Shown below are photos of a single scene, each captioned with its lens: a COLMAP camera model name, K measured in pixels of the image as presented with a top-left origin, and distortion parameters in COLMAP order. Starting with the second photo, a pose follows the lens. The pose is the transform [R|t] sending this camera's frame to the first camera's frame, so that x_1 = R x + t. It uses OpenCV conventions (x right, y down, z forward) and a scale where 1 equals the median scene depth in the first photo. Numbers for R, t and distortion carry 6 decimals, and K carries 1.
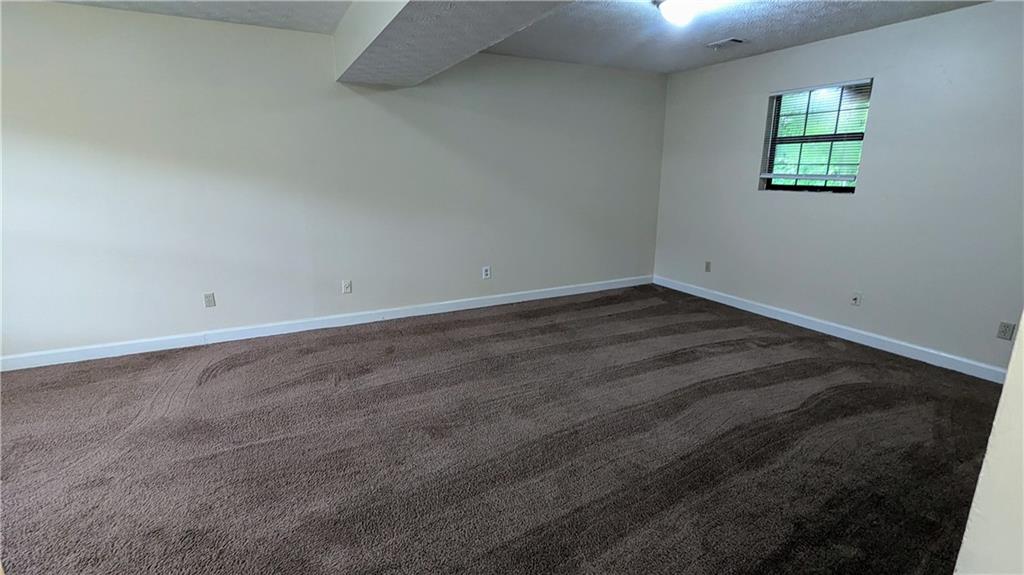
lens RADIAL K [[496.7, 0, 518.2], [0, 496.7, 289.1], [0, 0, 1]] dist [-0.000132, -0.000695]
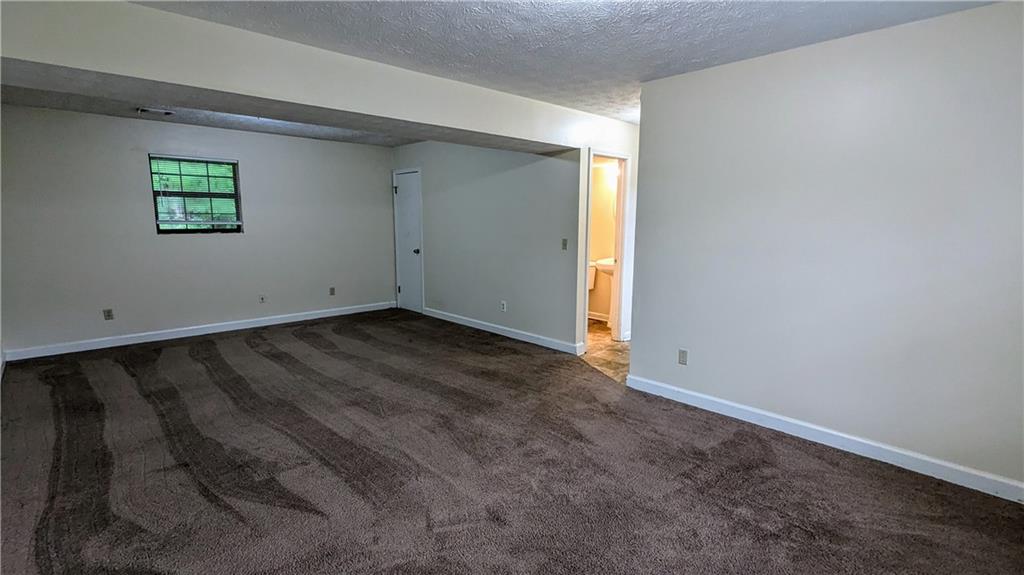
lens RADIAL K [[496.7, 0, 518.2], [0, 496.7, 289.1], [0, 0, 1]] dist [-0.000132, -0.000695]
pose [[-0.277812, -0.153922, 0.948224, -0.992640], [0.220029, 0.950643, 0.218779, -0.165948], [-0.935098, 0.269416, -0.230233, 0.577765]]
